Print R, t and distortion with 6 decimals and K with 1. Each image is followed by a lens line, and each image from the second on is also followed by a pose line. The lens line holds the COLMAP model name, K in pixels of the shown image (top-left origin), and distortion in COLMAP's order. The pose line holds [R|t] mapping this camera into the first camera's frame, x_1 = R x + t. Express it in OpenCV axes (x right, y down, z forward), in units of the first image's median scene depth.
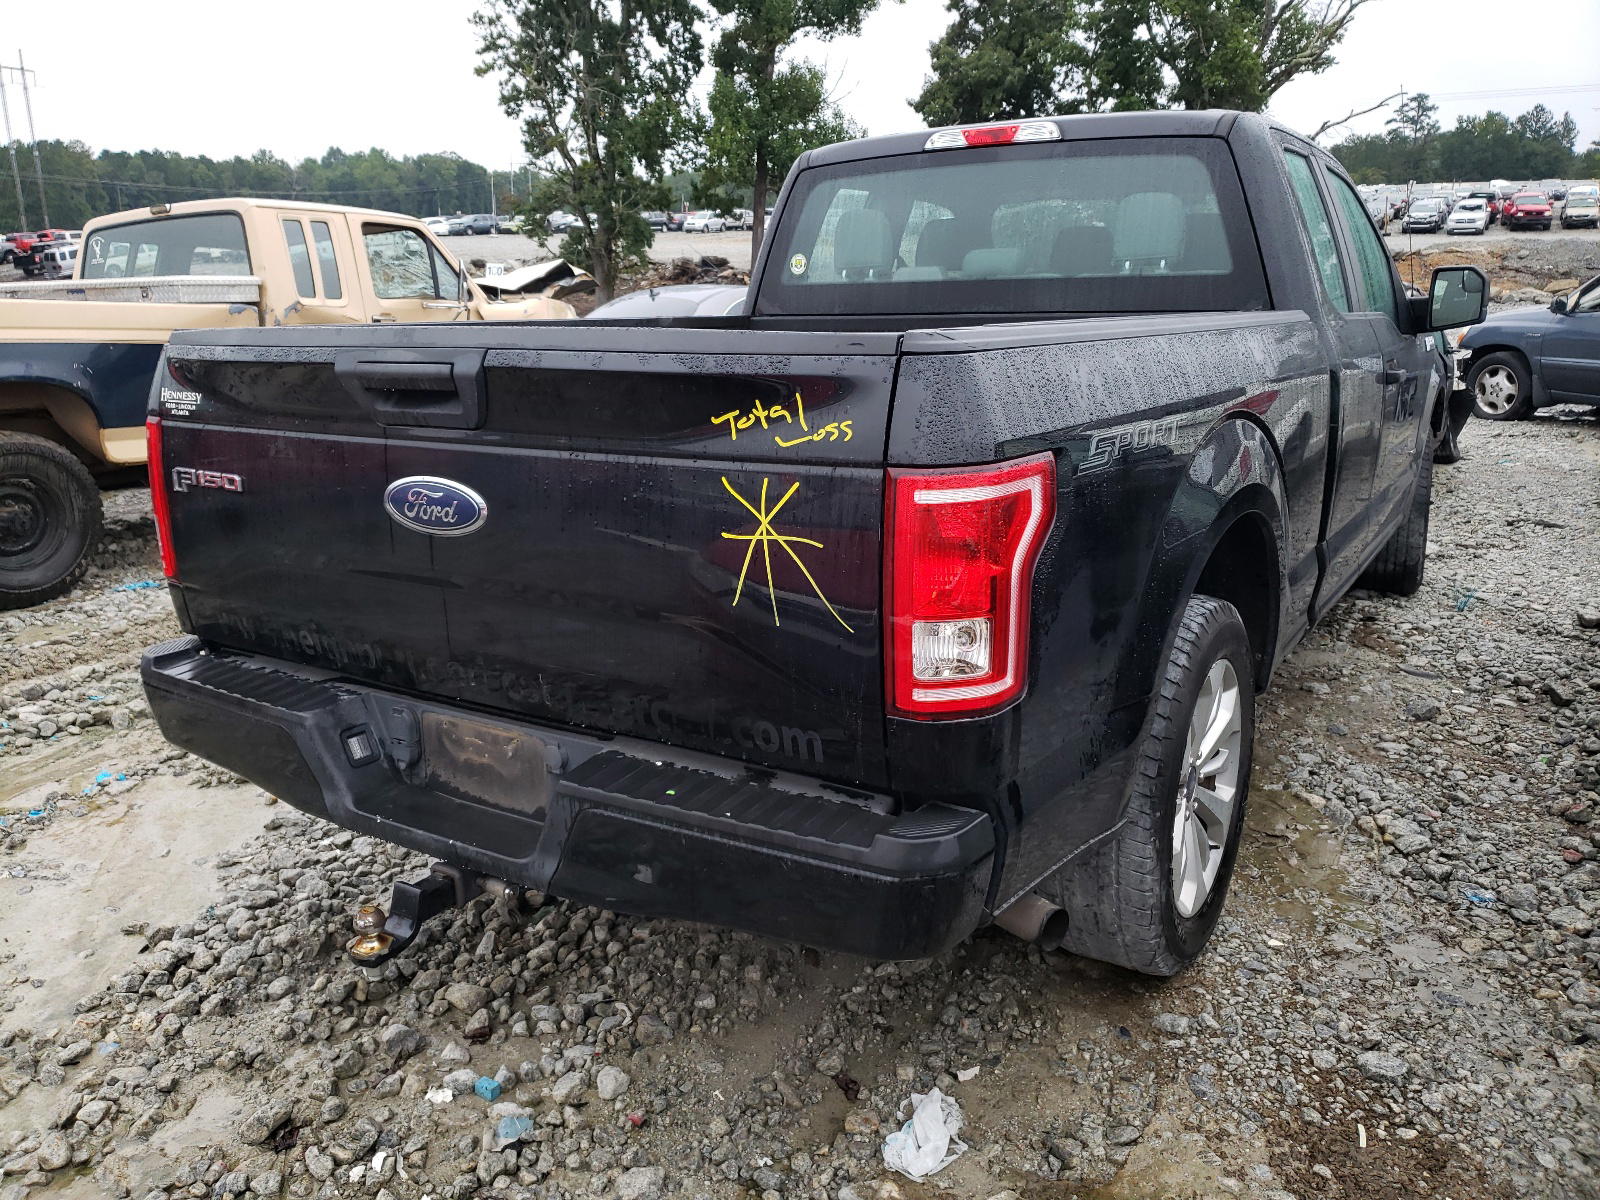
lens RADIAL K [[1210.6, 0, 800.0], [0, 1210.6, 600.0], [0, 0, 1]] dist [0.043980, 0.000463]
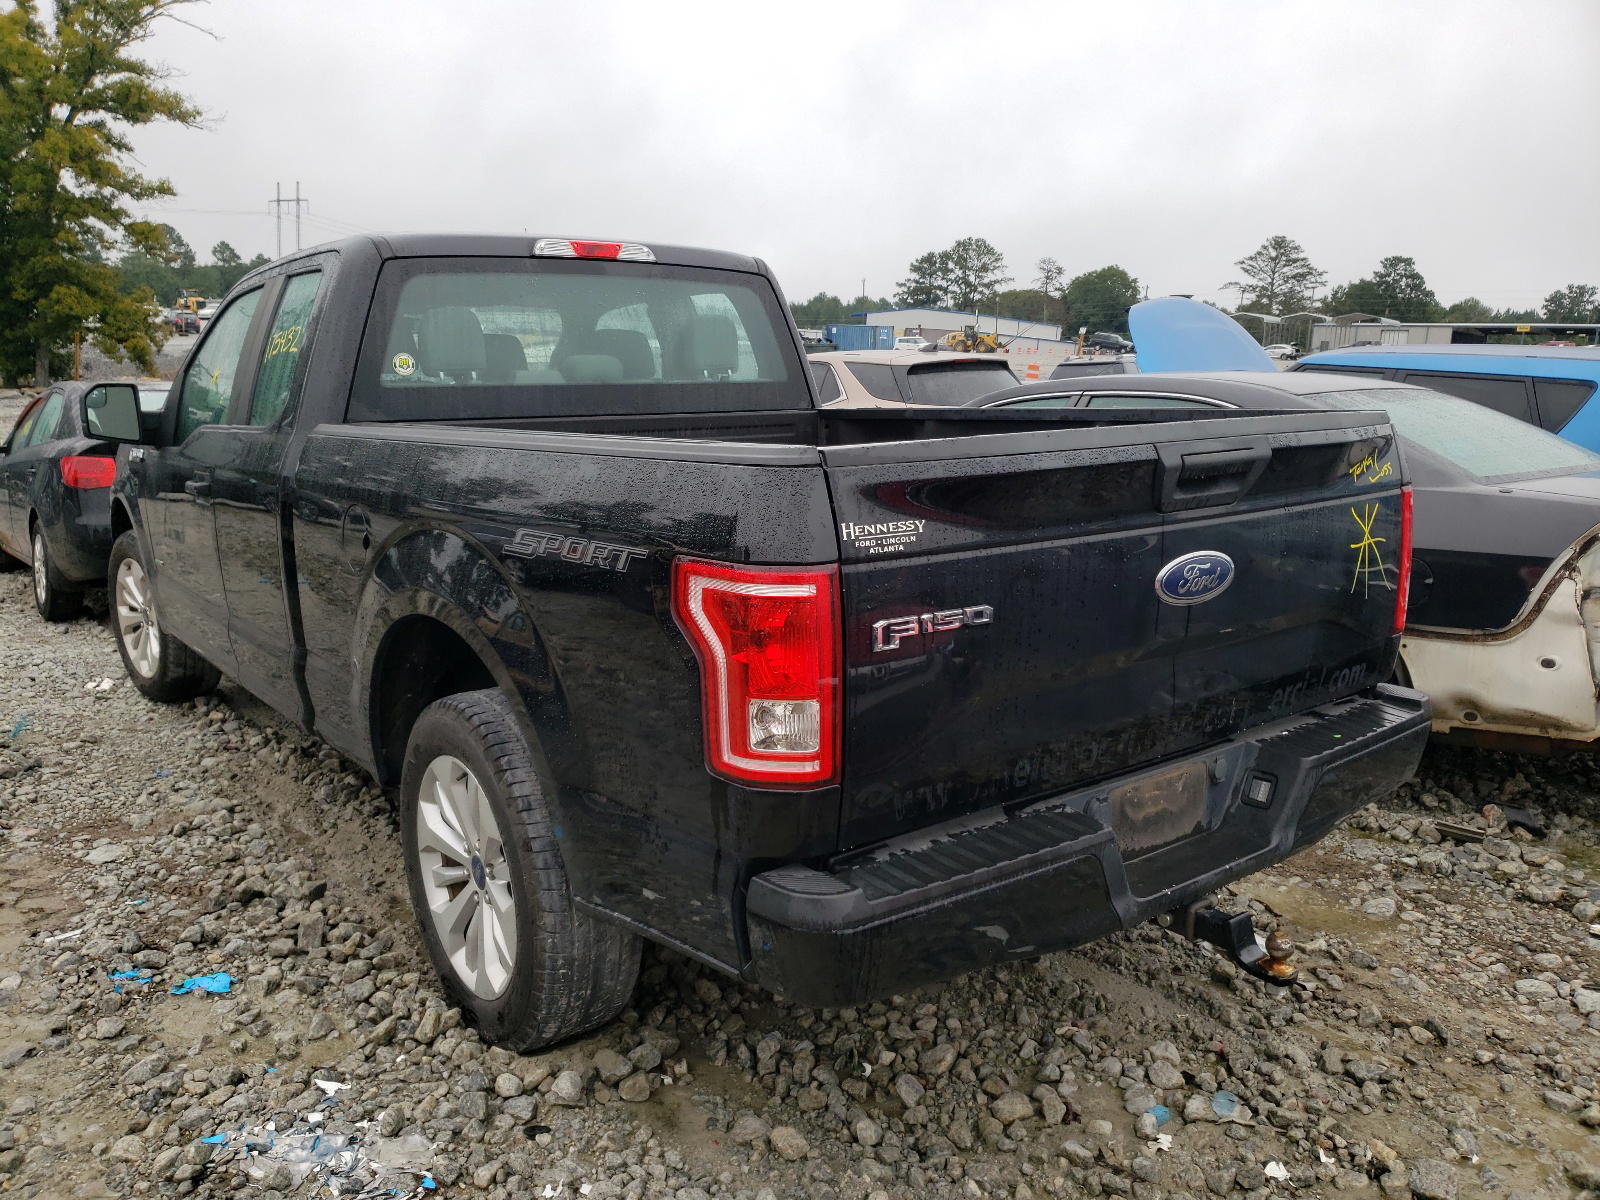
lens RADIAL K [[1210.6, 0, 800.0], [0, 1210.6, 600.0], [0, 0, 1]] dist [0.043980, 0.000463]
pose [[0.366674, -0.161907, 0.916153, -1.286922], [0.237998, 0.968298, 0.075868, -0.200635], [-0.899393, 0.190223, 0.393584, 0.777721]]
